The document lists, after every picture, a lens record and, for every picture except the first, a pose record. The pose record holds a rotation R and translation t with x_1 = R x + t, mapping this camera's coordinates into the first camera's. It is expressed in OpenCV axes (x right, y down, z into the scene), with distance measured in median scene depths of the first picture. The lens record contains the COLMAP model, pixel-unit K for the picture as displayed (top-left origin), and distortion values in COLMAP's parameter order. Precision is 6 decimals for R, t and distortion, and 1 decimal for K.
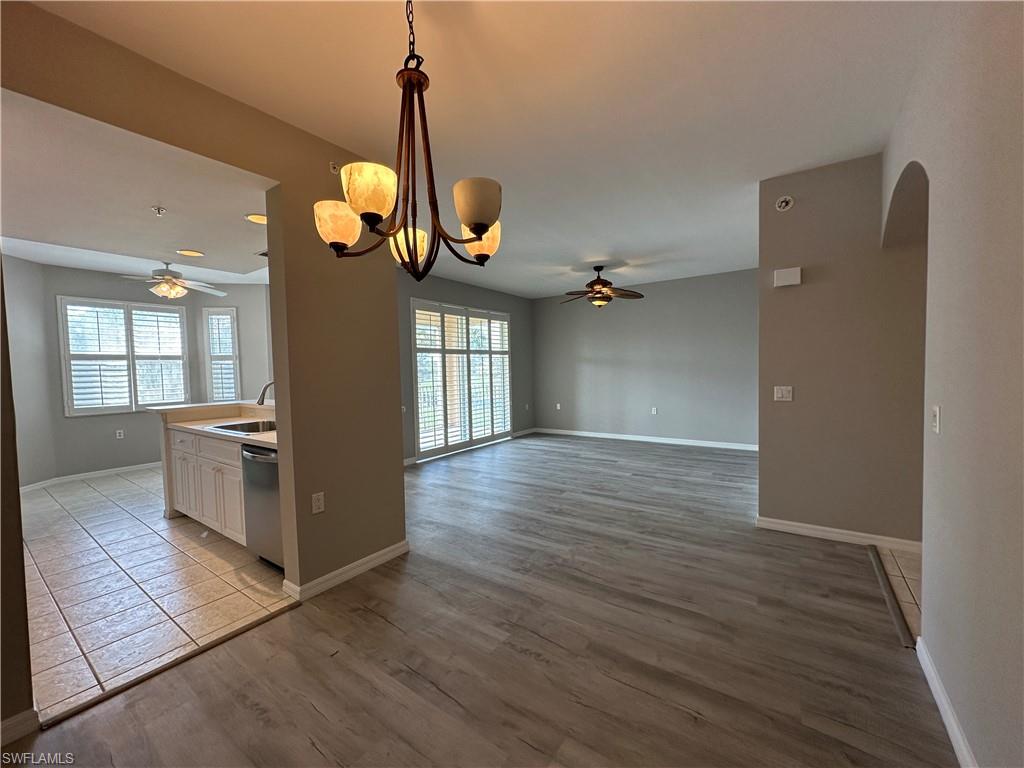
lens RADIAL K [[407.4, 0, 512.2], [0, 407.4, 386.6], [0, 0, 1]] dist [-0.000876, 0.000092]
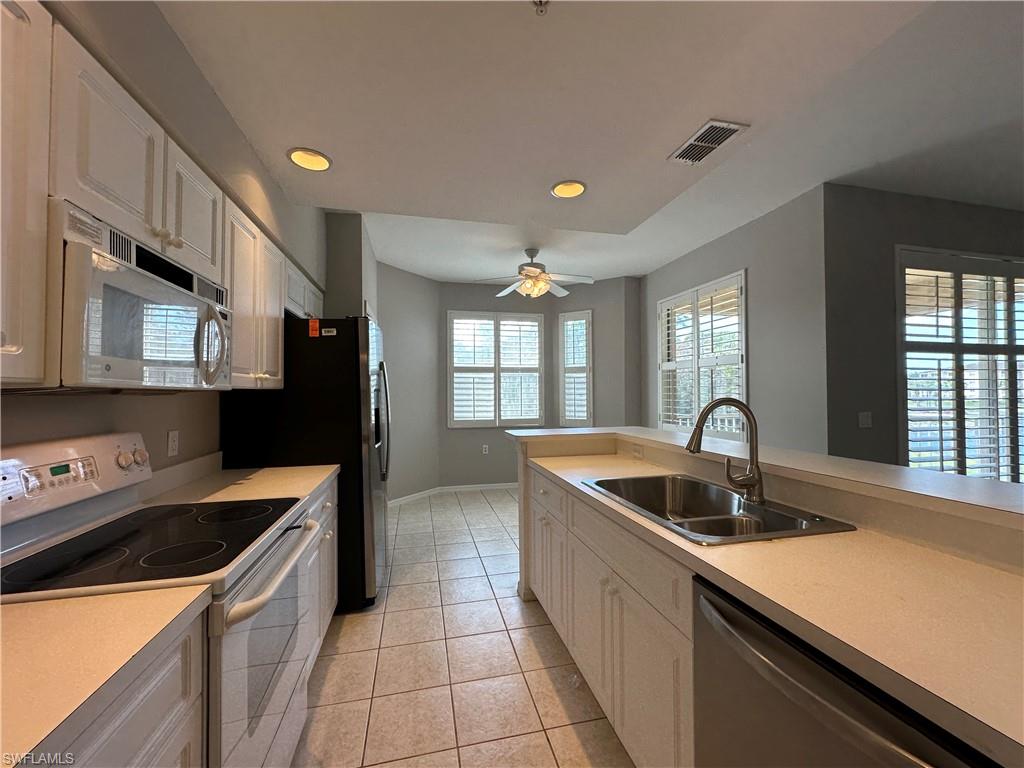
lens RADIAL K [[407.4, 0, 512.2], [0, 407.4, 386.6], [0, 0, 1]] dist [-0.000876, 0.000092]
pose [[0.747475, 0.009481, -0.664222, -0.297981], [-0.041194, 0.998635, -0.032103, -0.003148], [0.663011, 0.051358, 0.746846, 0.337351]]
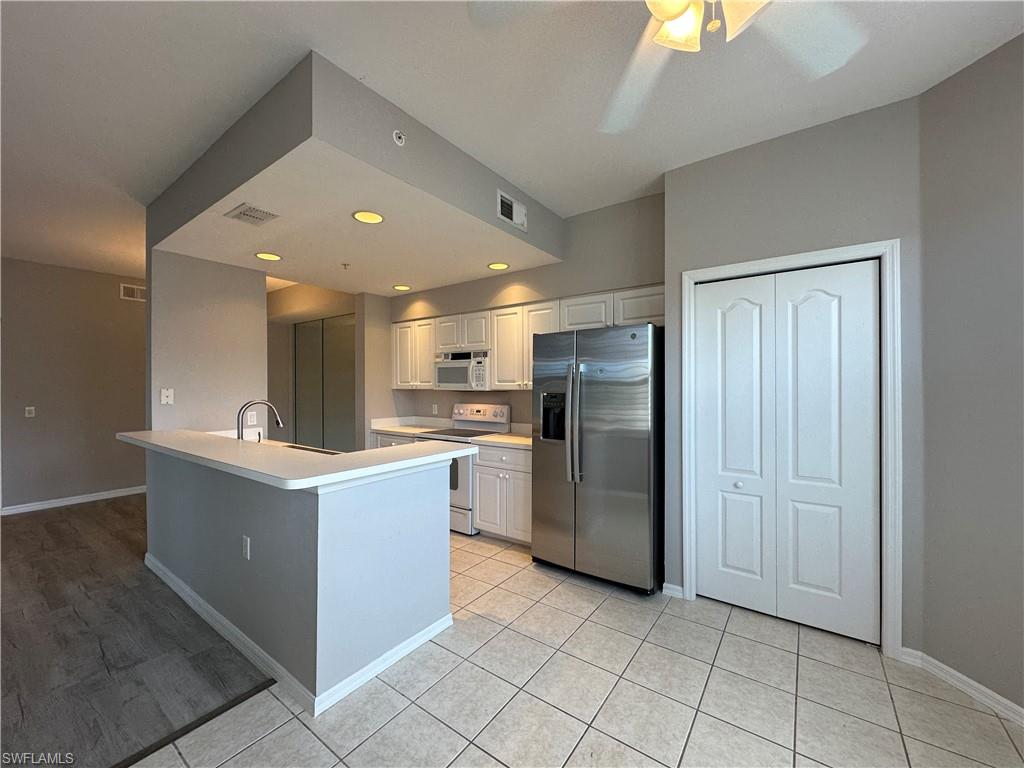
lens RADIAL K [[407.4, 0, 512.2], [0, 407.4, 386.6], [0, 0, 1]] dist [-0.000876, 0.000092]
pose [[-0.999626, 0.024755, 0.011634, -0.703619], [0.025287, 0.998522, 0.048114, -0.043512], [-0.010425, 0.048390, -0.998774, 1.161937]]
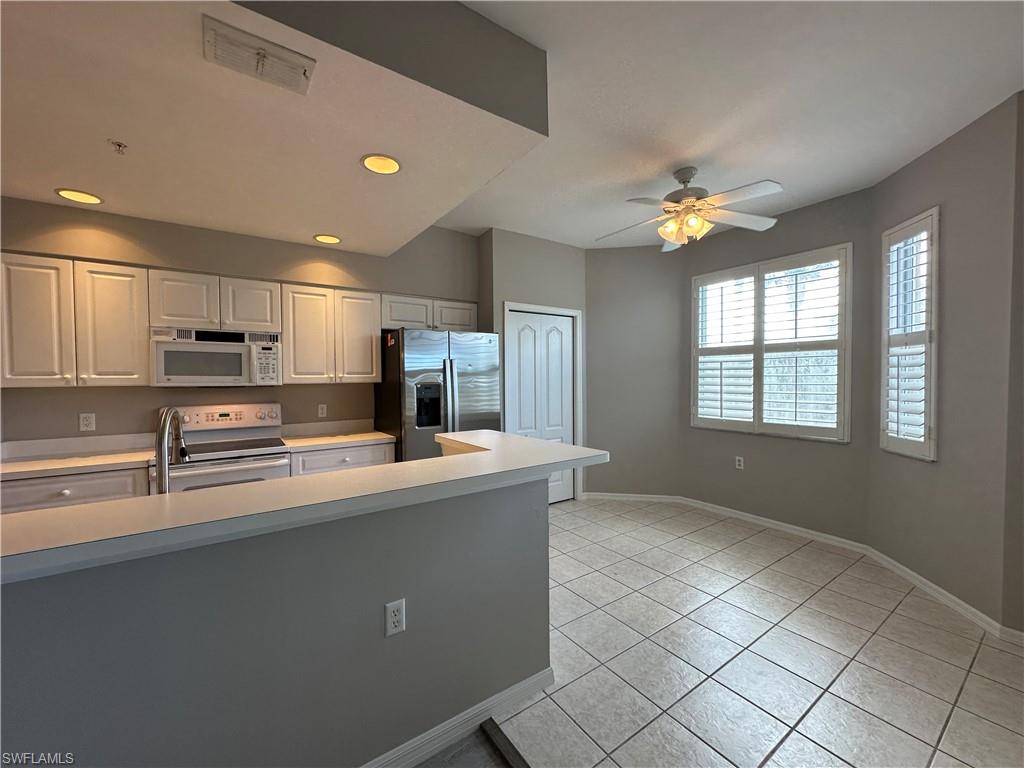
lens RADIAL K [[407.4, 0, 512.2], [0, 407.4, 386.6], [0, 0, 1]] dist [-0.000876, 0.000092]
pose [[-0.340151, 0.046693, -0.939211, -0.215051], [-0.026980, 0.997871, 0.059381, -0.043033], [0.939984, 0.045538, -0.338167, 0.930558]]
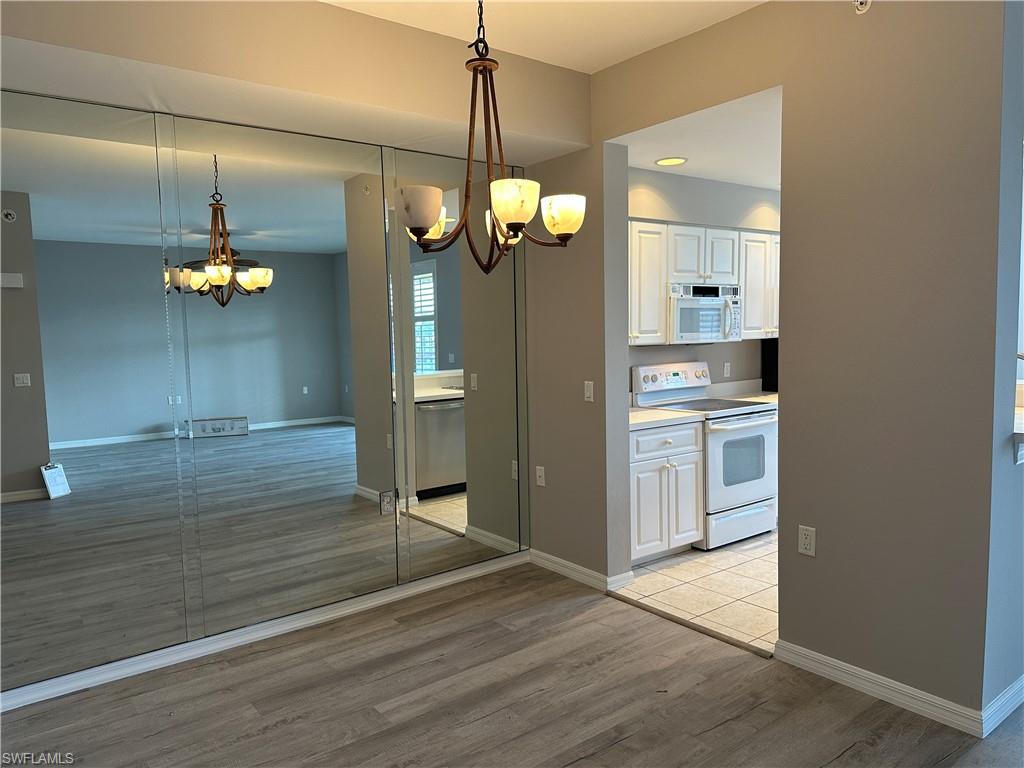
lens RADIAL K [[716.2, 0, 511.8], [0, 716.2, 399.8], [0, 0, 1]] dist [0.053666, -0.000505]
pose [[-0.299070, 0.123174, -0.946248, 0.375492], [-0.010718, 0.991138, 0.132405, -0.048667], [0.954171, 0.049740, -0.295099, 0.419281]]
